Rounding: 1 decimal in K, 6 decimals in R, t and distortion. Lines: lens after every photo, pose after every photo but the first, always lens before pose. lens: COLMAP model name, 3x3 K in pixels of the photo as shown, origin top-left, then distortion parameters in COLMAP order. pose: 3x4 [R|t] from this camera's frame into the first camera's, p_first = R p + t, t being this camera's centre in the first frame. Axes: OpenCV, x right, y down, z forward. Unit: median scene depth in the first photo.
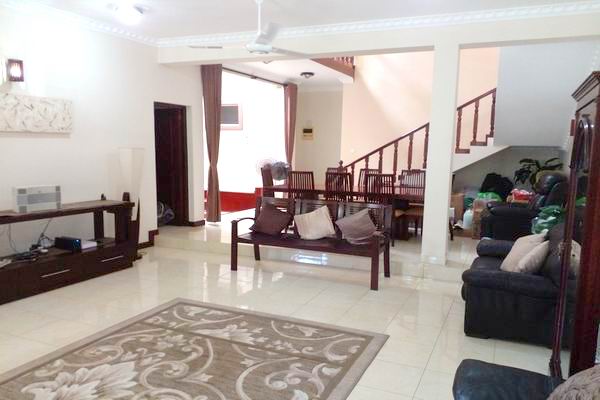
lens RADIAL K [[488.5, 0, 300.0], [0, 488.5, 200.0], [0, 0, 1]] dist [0.008848, 0.006489]
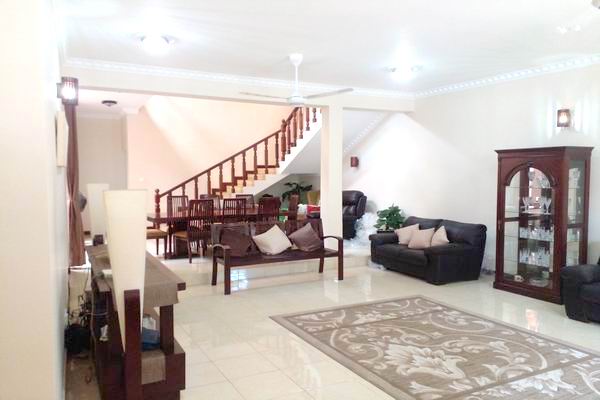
lens RADIAL K [[479.5, 0, 300.0], [0, 479.5, 200.0], [0, 0, 1]] dist [0.005091, -0.000596]
pose [[0.619543, -0.060047, 0.782662, -1.320131], [0.095635, 0.995416, 0.000667, -0.072293], [-0.779115, 0.074436, 0.622446, 0.315849]]
